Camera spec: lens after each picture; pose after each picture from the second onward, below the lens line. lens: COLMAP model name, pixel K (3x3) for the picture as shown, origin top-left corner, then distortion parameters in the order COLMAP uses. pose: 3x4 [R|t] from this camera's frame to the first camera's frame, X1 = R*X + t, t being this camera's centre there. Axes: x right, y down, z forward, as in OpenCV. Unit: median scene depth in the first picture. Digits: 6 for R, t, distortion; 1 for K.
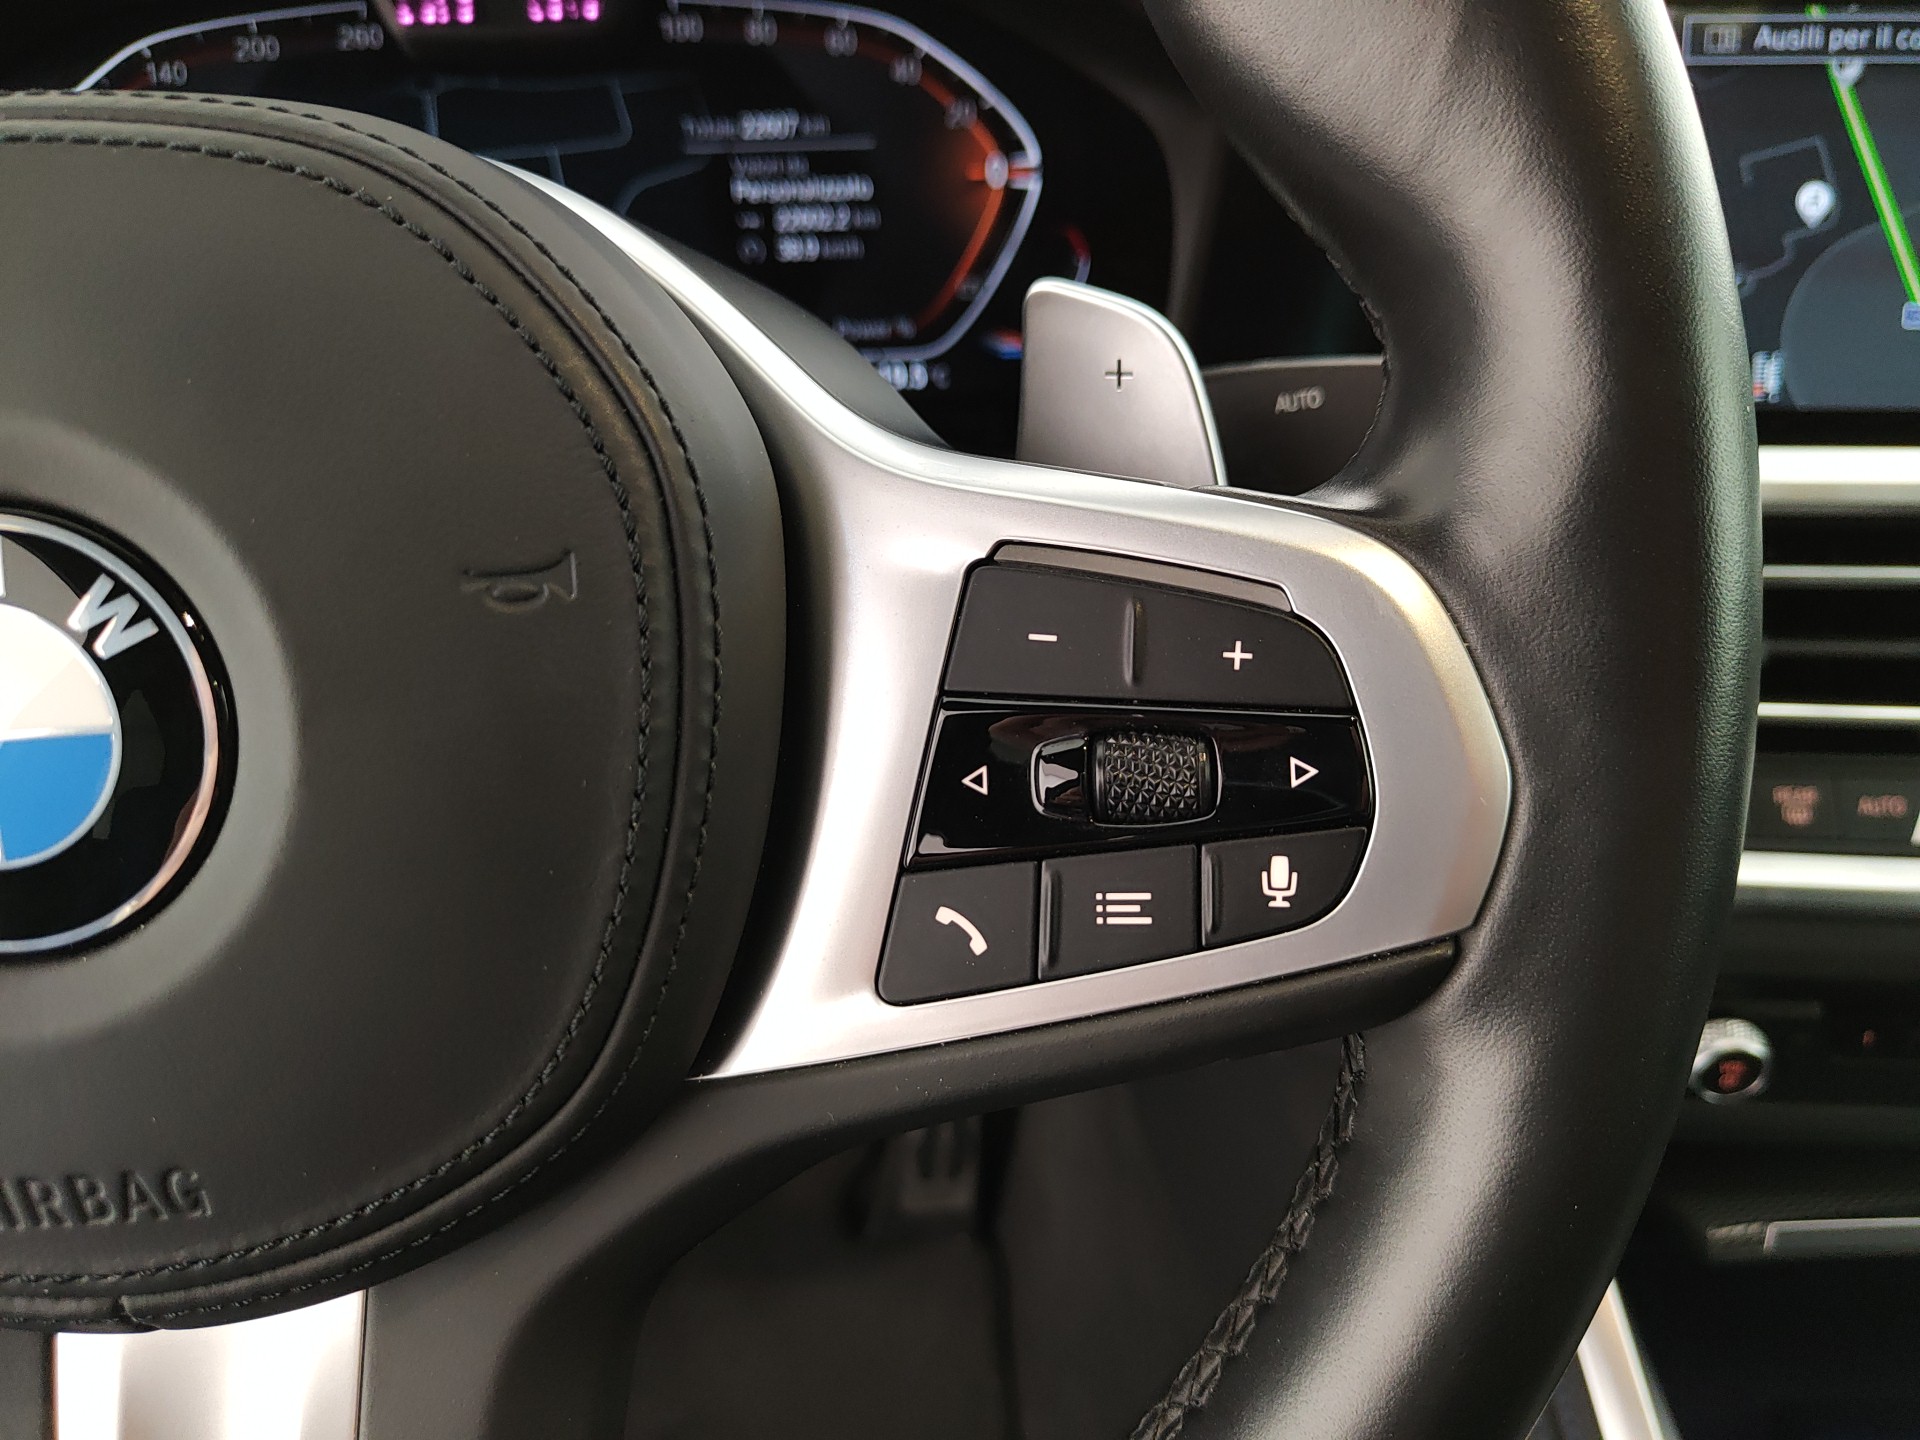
lens RADIAL K [[1411.6, 0, 960.0], [0, 1411.6, 720.0], [0, 0, 1]] dist [-0.024916, 0.004229]
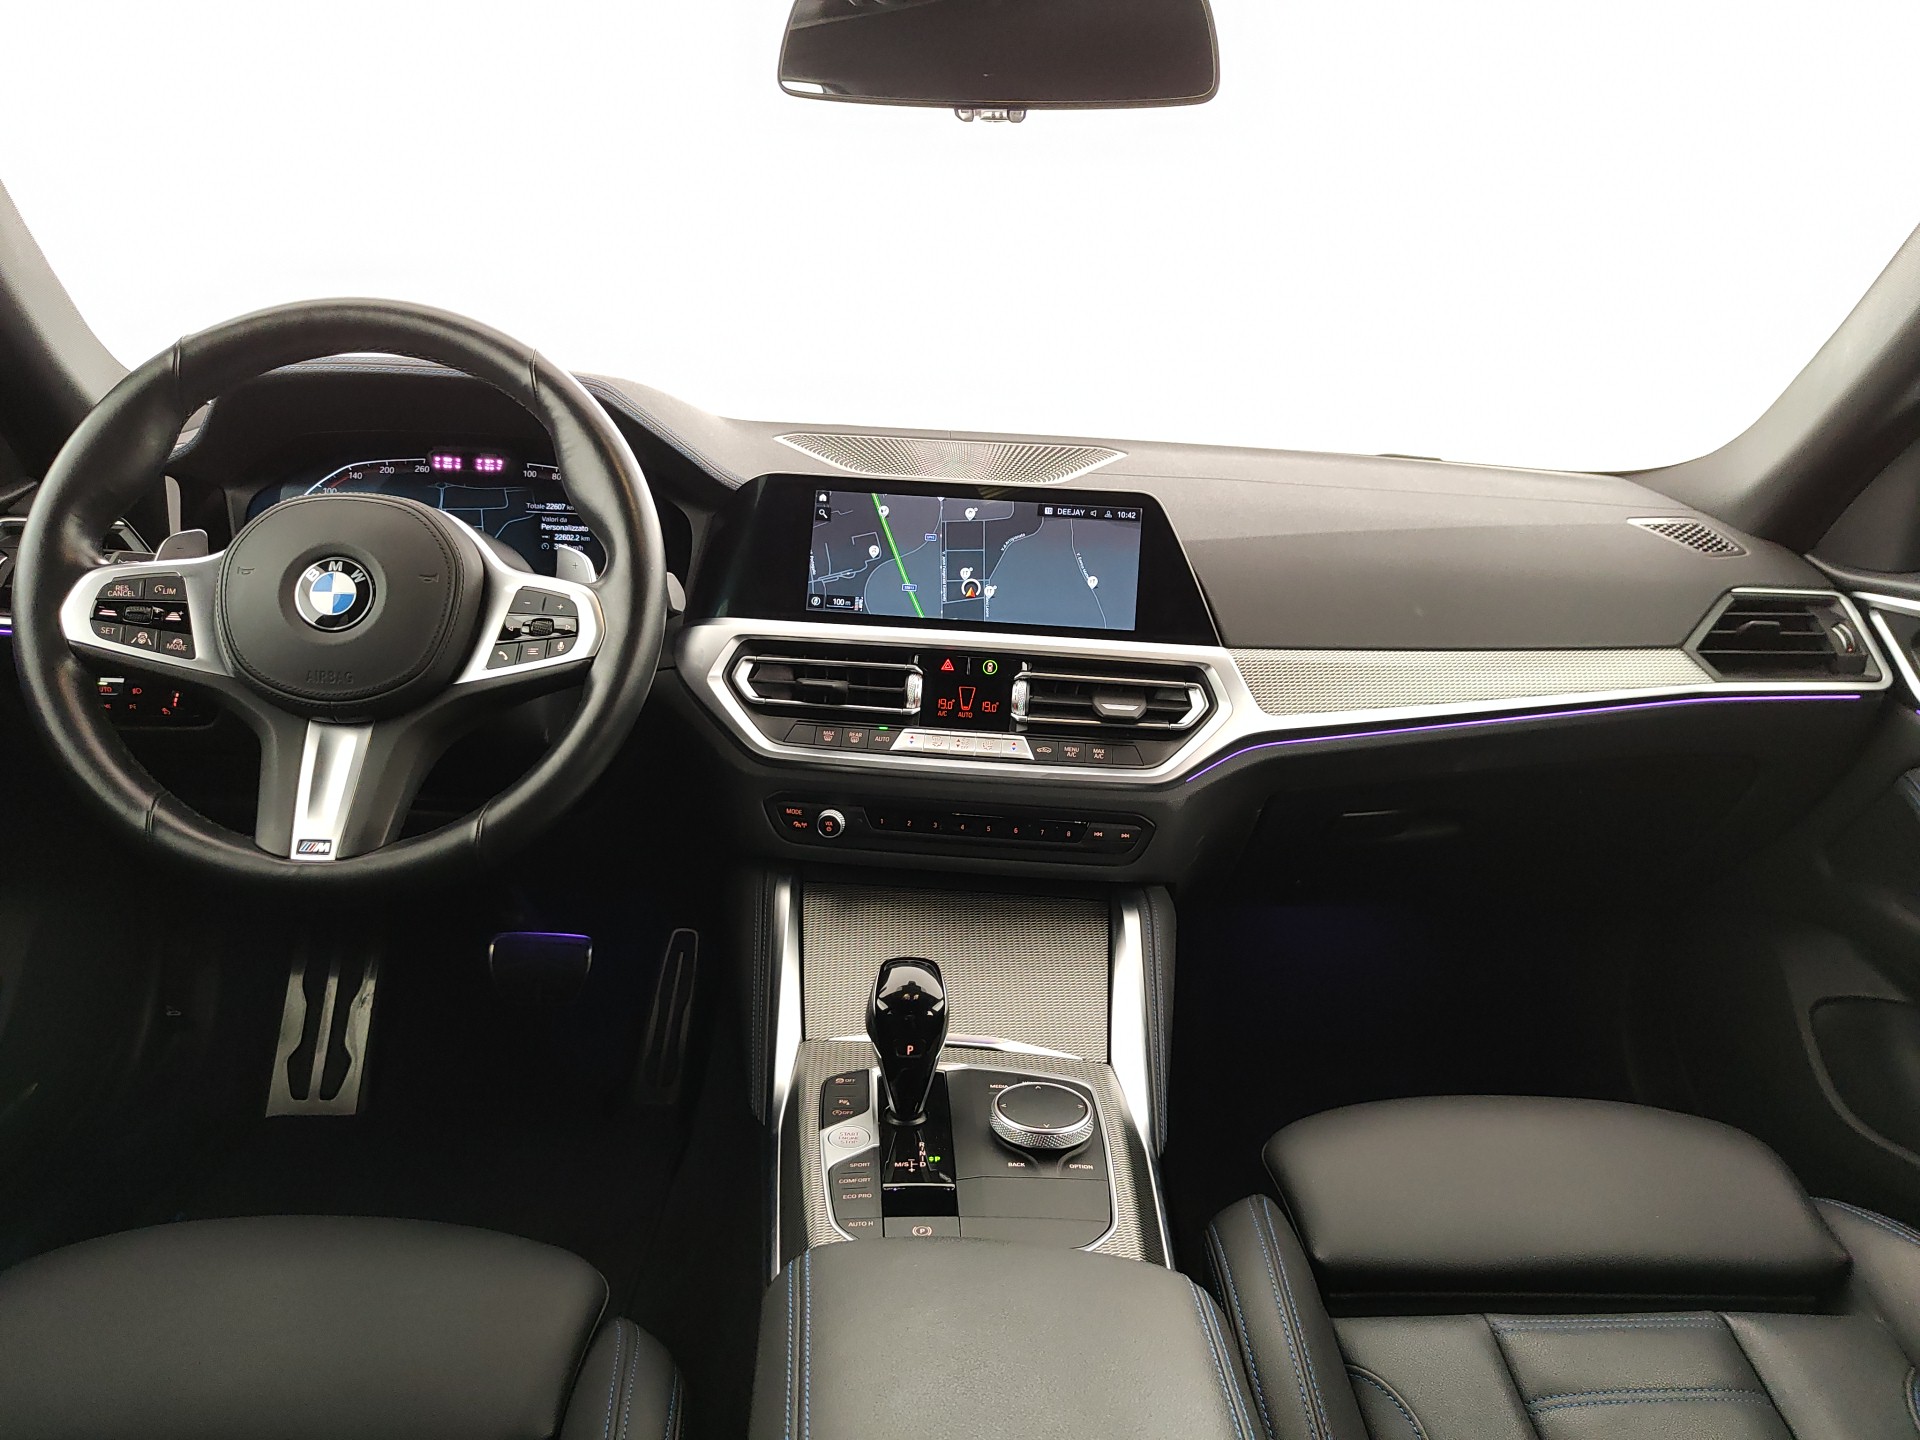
lens RADIAL K [[1359.9, 0, 960.0], [0, 1359.9, 720.0], [0, 0, 1]] dist [0.010579, -0.006519]
pose [[0.997675, 0.068147, -0.000081, 0.833538], [-0.066050, 0.966687, -0.247292, 0.745467], [-0.016774, 0.246723, 0.968941, -1.887097]]
